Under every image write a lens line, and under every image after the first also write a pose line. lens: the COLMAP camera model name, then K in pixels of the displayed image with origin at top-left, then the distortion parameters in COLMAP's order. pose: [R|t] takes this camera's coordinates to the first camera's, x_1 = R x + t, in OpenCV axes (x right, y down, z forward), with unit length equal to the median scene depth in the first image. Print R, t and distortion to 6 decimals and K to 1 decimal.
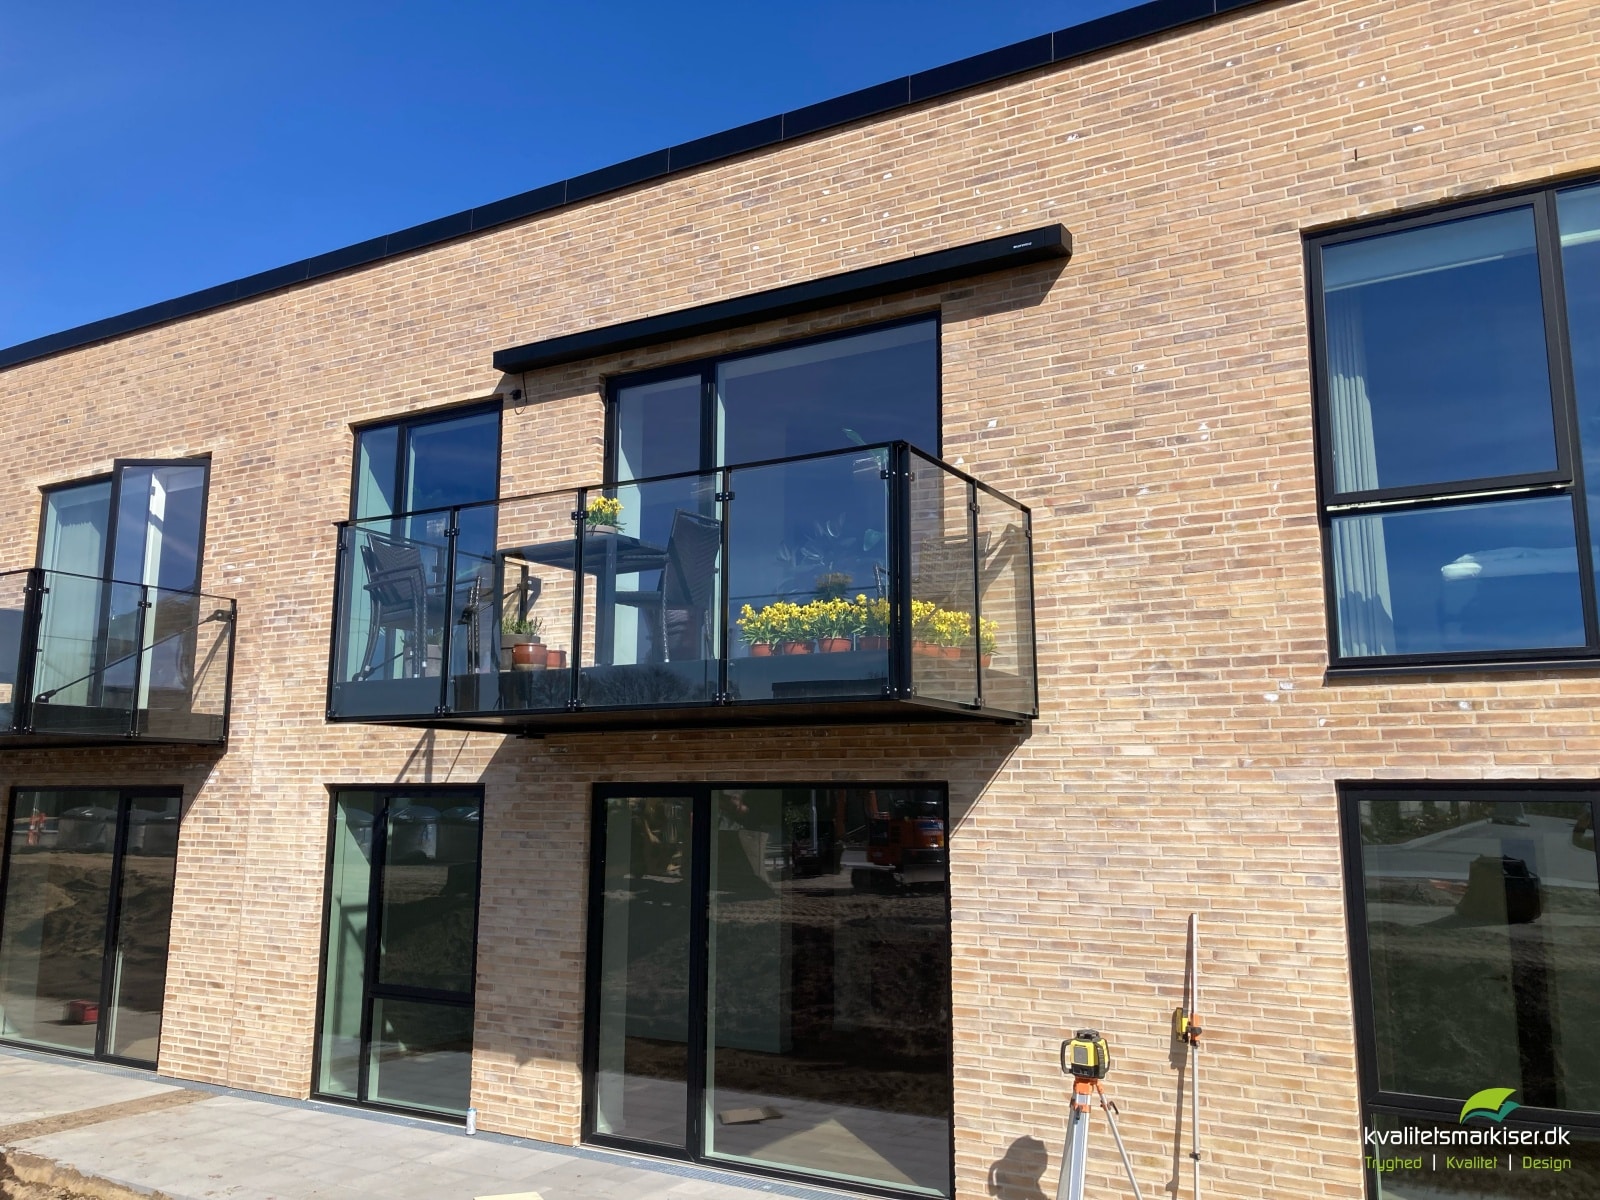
lens RADIAL K [[1269.2, 0, 800.0], [0, 1269.2, 600.0], [0, 0, 1]] dist [0.044340, -0.124096]
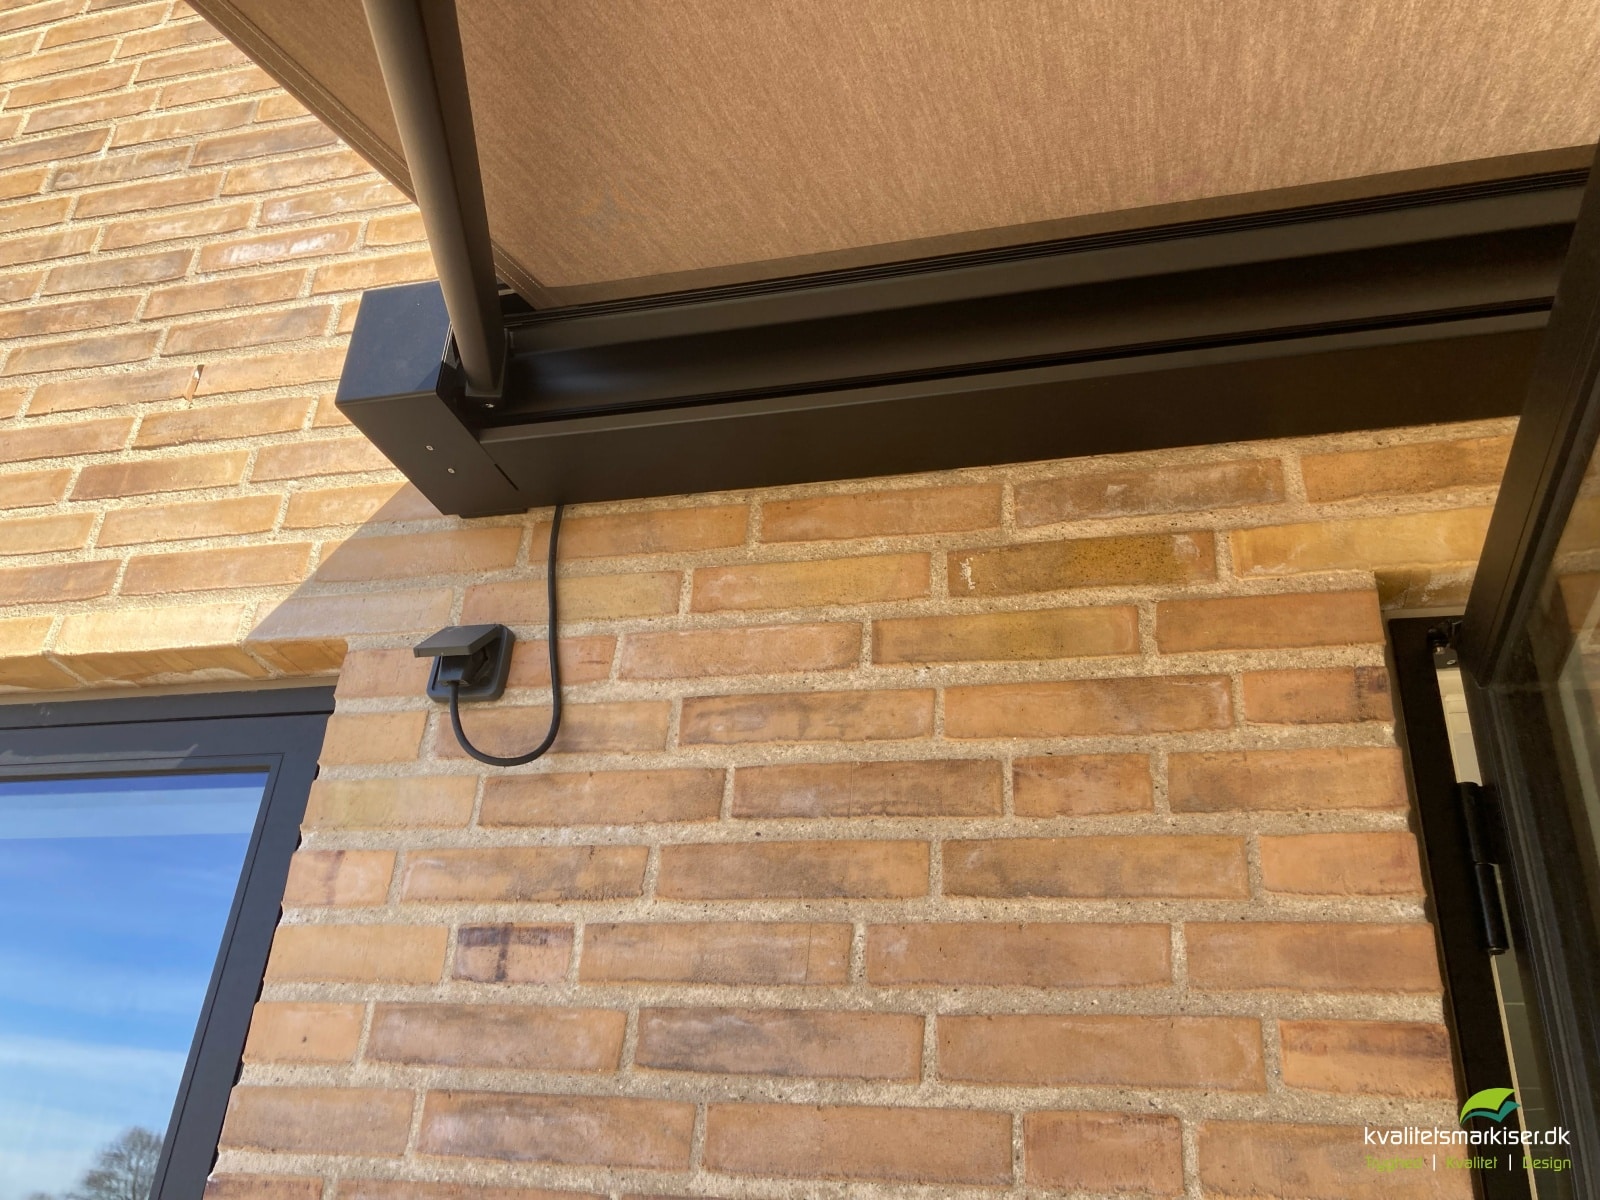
lens RADIAL K [[1316.2, 0, 800.0], [0, 1316.2, 600.0], [0, 0, 1]] dist [0.071902, -0.140983]
pose [[0.967225, 0.176292, 0.182747, -0.295646], [-0.108314, 0.937391, -0.331008, -0.176834], [-0.229660, 0.300365, 0.925763, 1.194840]]
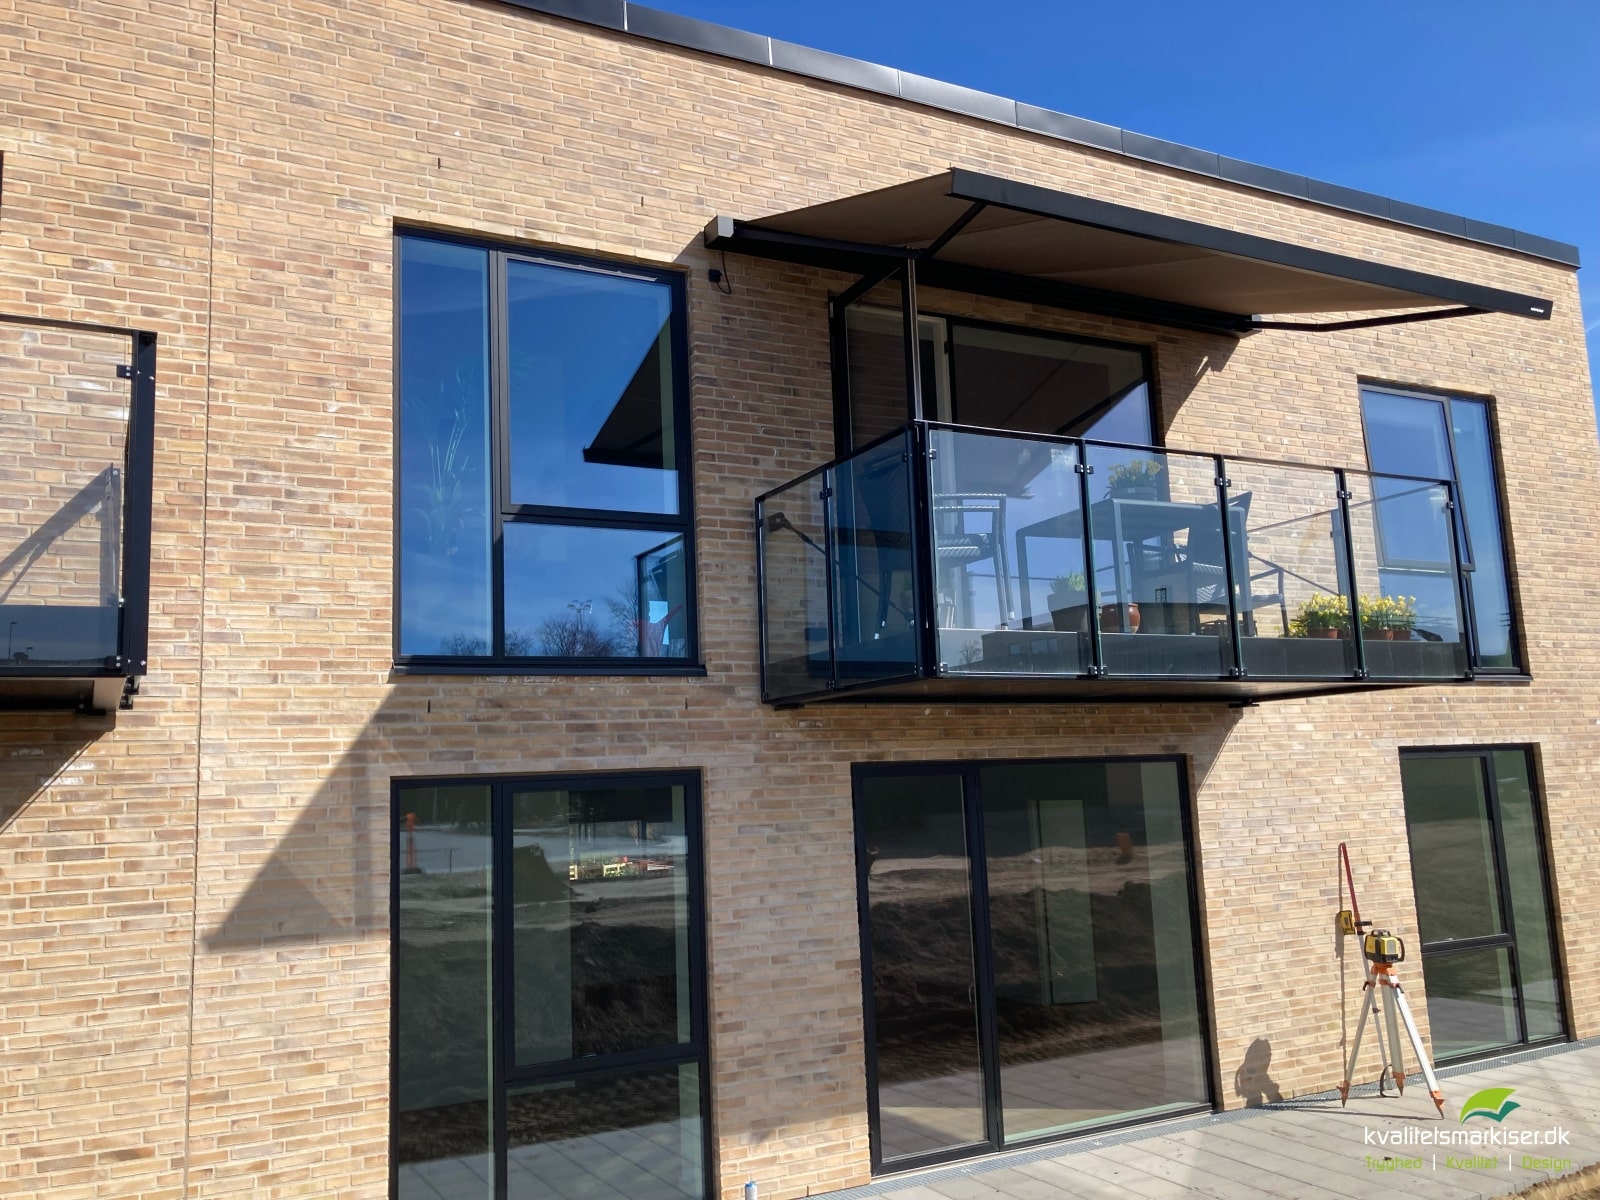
lens RADIAL K [[1316.2, 0, 800.0], [0, 1316.2, 600.0], [0, 0, 1]] dist [0.071902, -0.140983]
pose [[0.528637, 0.093786, 0.843651, -1.190054], [-0.091164, 0.994402, -0.053421, 0.105983], [-0.843938, -0.048671, 0.534228, 0.693030]]
